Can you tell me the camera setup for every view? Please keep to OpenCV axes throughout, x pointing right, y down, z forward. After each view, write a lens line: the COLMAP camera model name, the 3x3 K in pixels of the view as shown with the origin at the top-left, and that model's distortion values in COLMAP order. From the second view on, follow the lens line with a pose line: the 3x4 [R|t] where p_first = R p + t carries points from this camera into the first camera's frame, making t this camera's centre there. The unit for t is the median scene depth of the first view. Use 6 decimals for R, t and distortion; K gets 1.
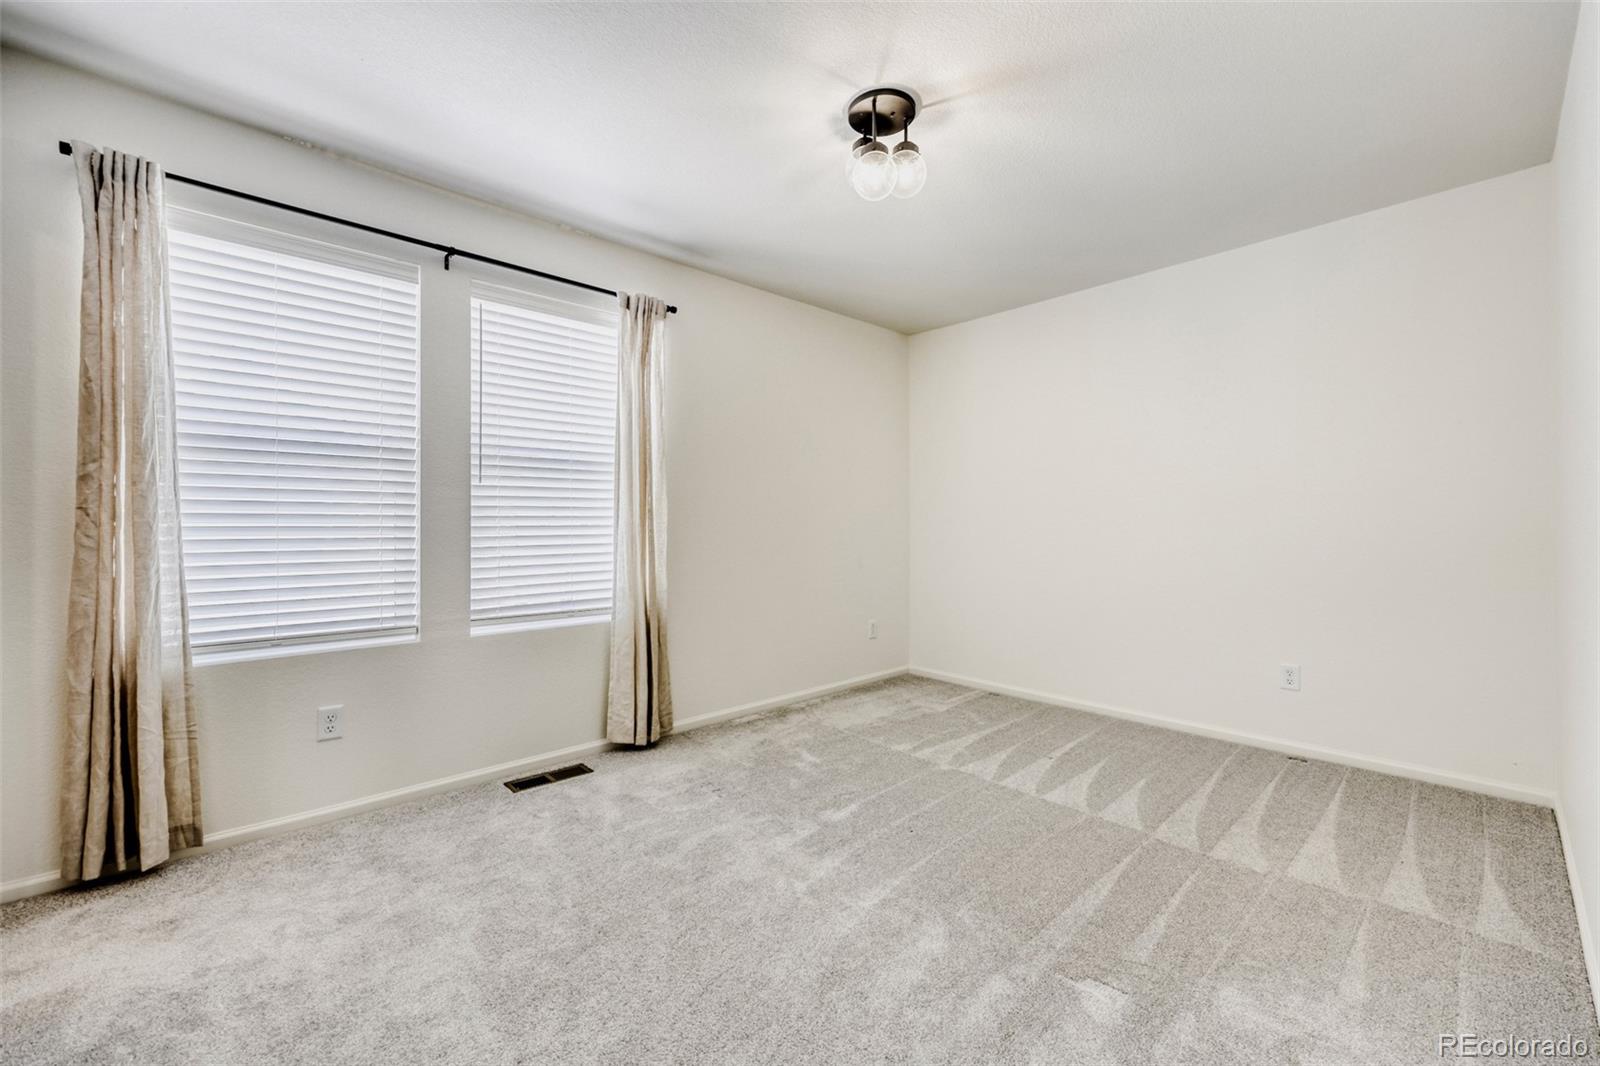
lens RADIAL K [[651.1, 0, 803.1], [0, 651.1, 525.5], [0, 0, 1]] dist [-0.003621, 0.000476]
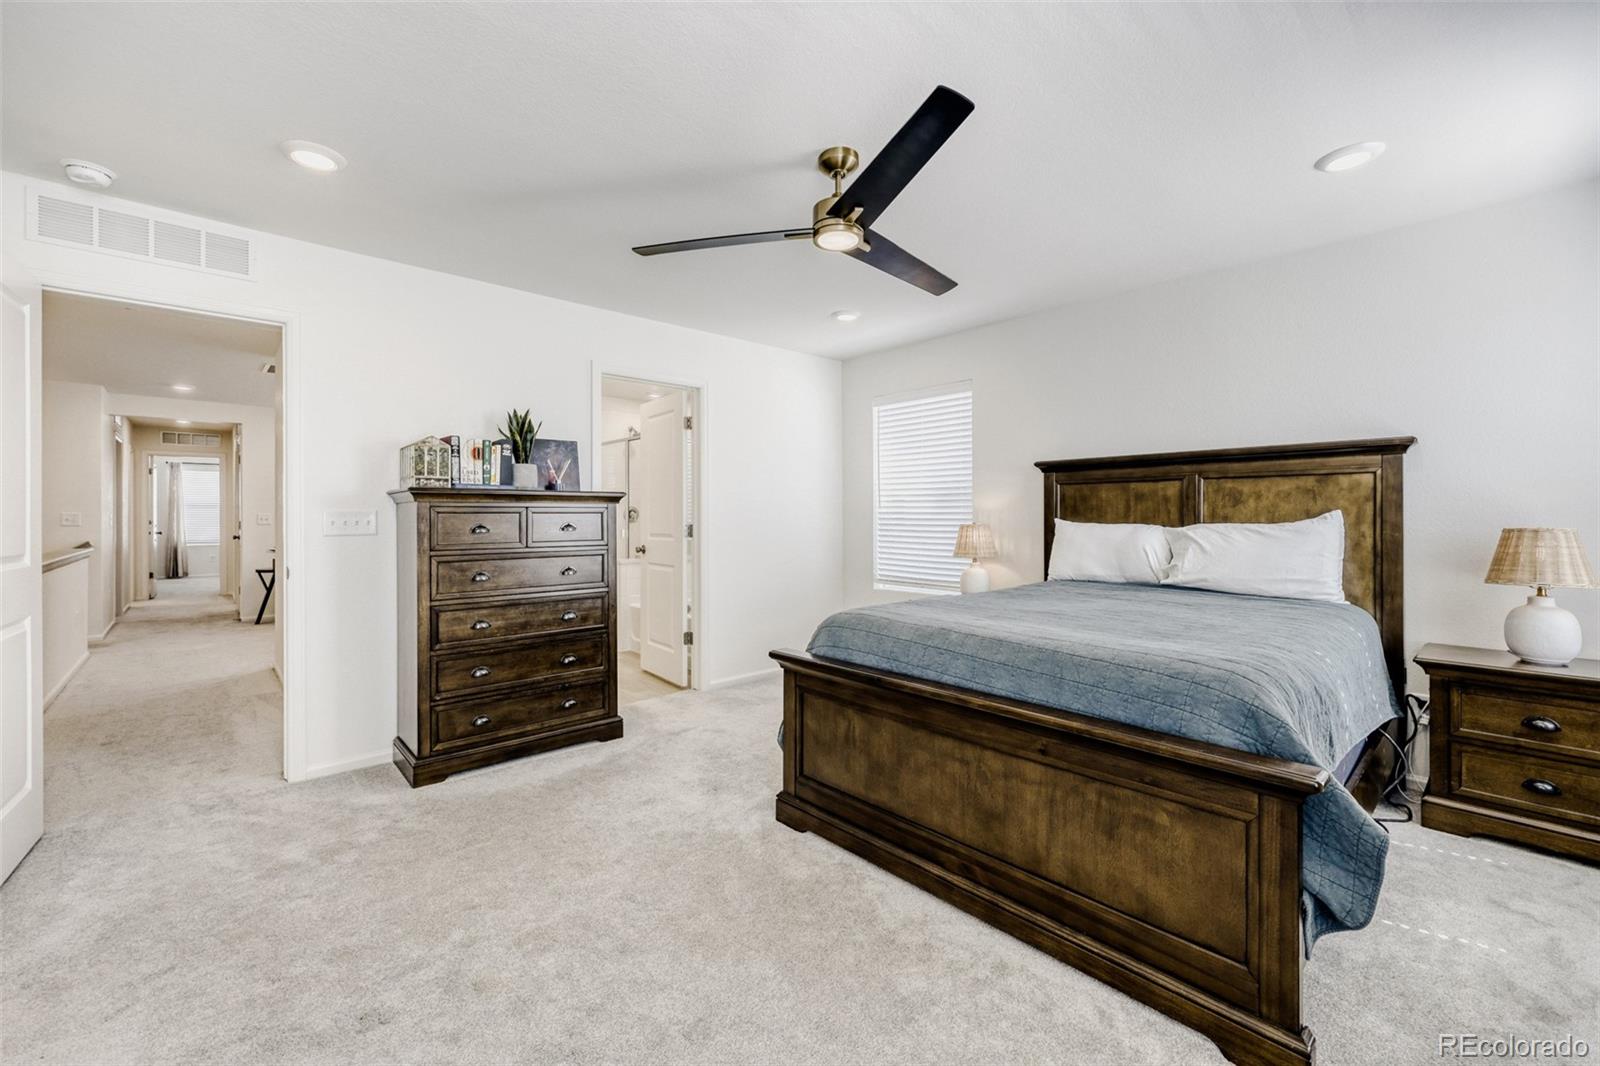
lens RADIAL K [[651.1, 0, 791.4], [0, 651.1, 521.8], [0, 0, 1]] dist [-0.003621, 0.000476]
pose [[0.999832, 0.000231, -0.018347, 4.938484], [-0.000233, 1.000000, -0.000098, 0.002189], [0.018347, 0.000102, 0.999832, -5.081515]]
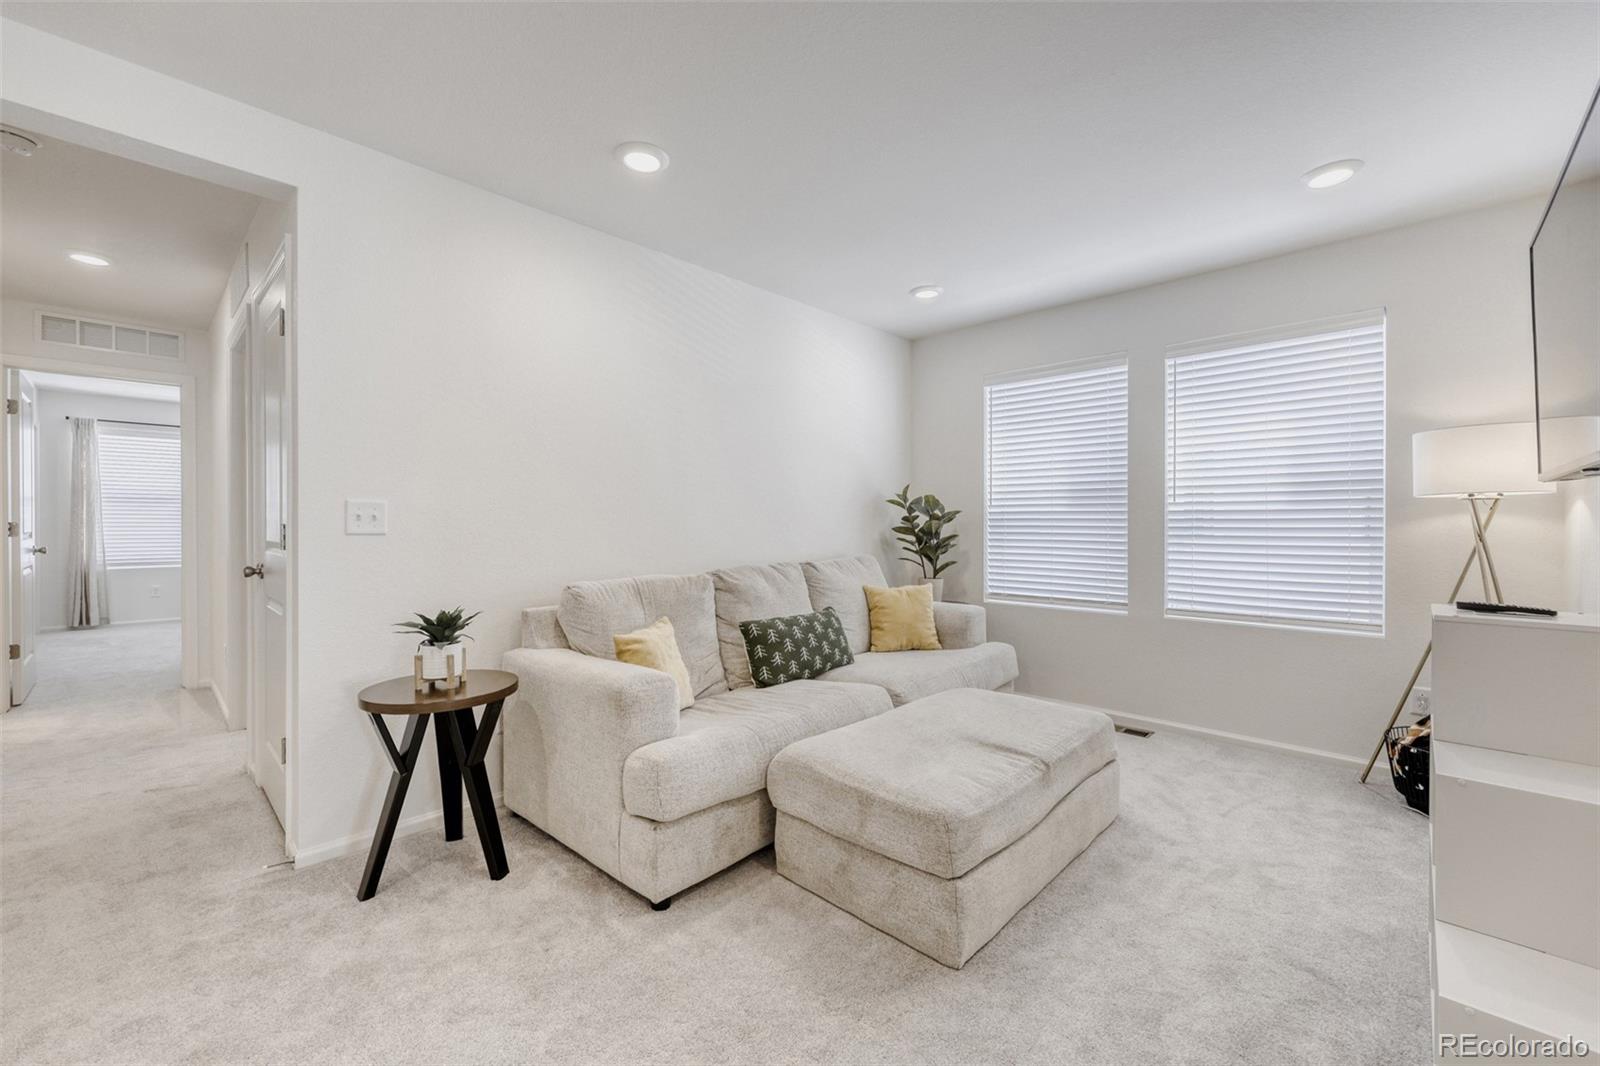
lens RADIAL K [[651.1, 0, 802.2], [0, 651.1, 524.6], [0, 0, 1]] dist [-0.003621, 0.000476]
pose [[0.998899, -0.003168, 0.046816, 2.558585], [0.003186, 0.999995, -0.000315, 0.008305], [-0.046814, 0.000464, 0.998903, -2.581533]]
